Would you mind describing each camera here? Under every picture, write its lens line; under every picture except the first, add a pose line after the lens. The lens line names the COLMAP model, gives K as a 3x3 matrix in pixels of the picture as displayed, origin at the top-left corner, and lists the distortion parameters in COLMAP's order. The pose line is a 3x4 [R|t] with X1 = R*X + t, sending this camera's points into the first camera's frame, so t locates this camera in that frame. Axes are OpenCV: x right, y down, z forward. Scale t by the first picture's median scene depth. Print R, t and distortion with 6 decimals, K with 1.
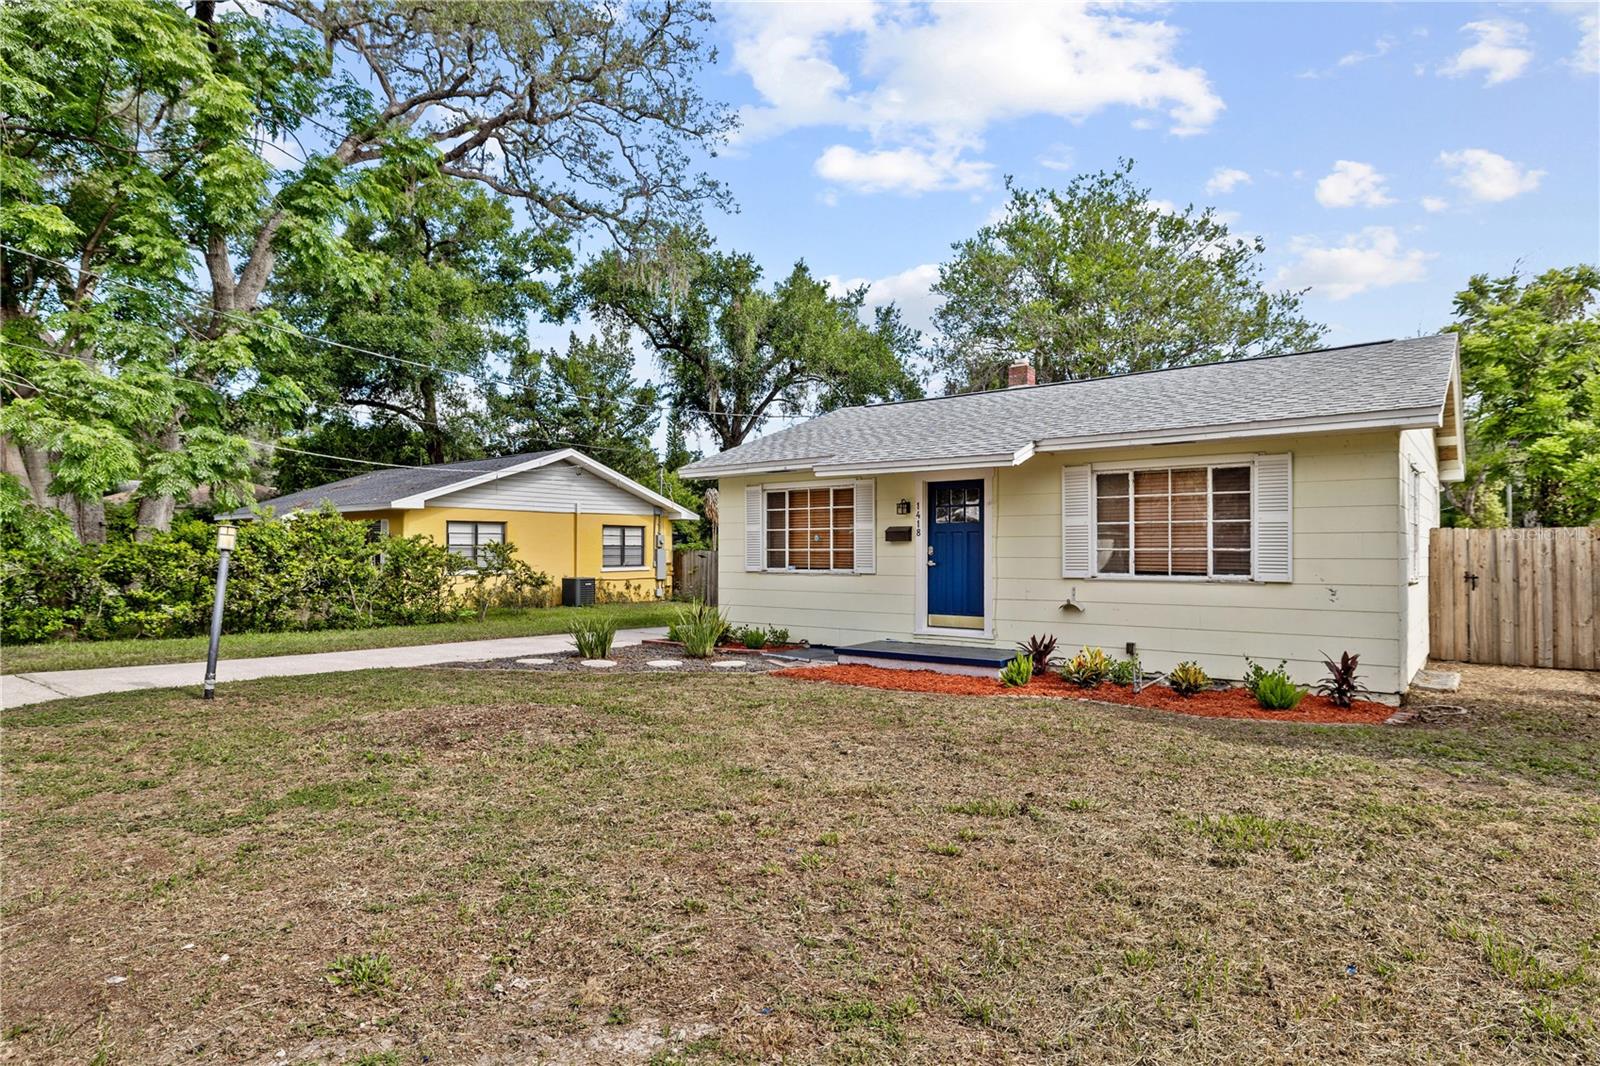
lens RADIAL K [[920.6, 0, 867.7], [0, 920.6, 548.1], [0, 0, 1]] dist [0.005542, 0.000188]
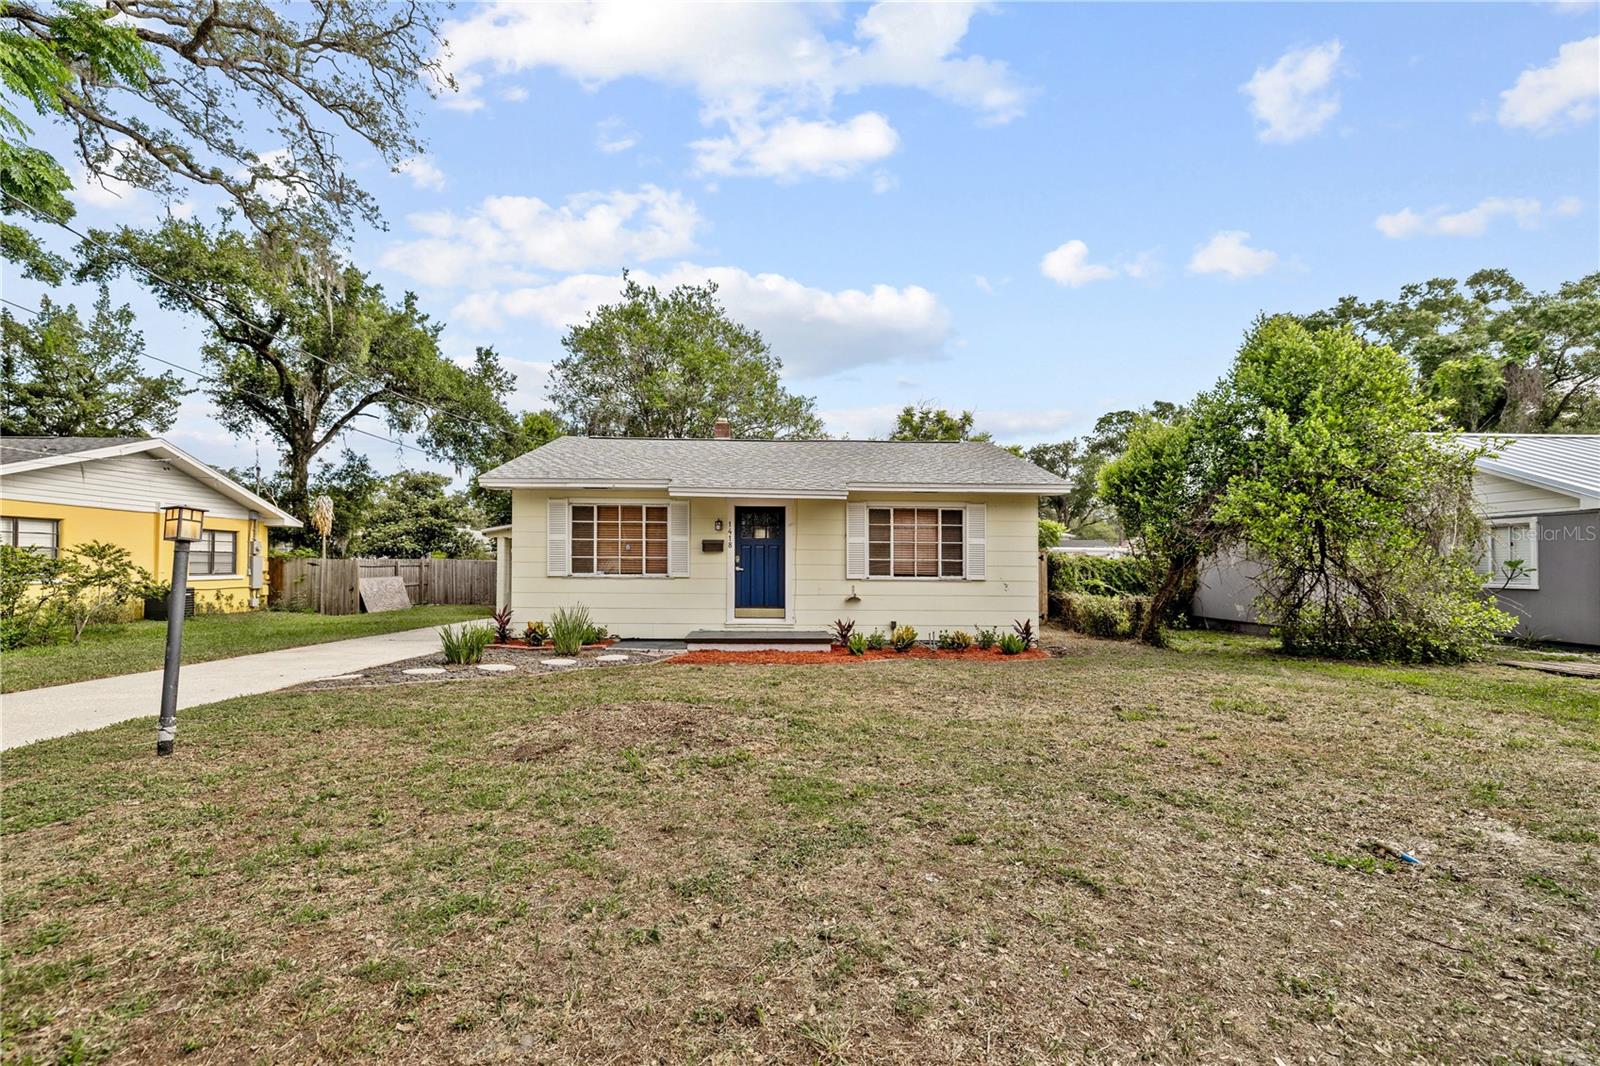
lens RADIAL K [[676.5, 0, 814.3], [0, 676.5, 558.5], [0, 0, 1]] dist [0.001834, -0.001042]
pose [[0.764183, 0.013411, 0.644860, -0.415420], [-0.008955, 0.999908, -0.010182, 0.009354], [-0.644938, 0.002007, 0.764232, 0.184598]]
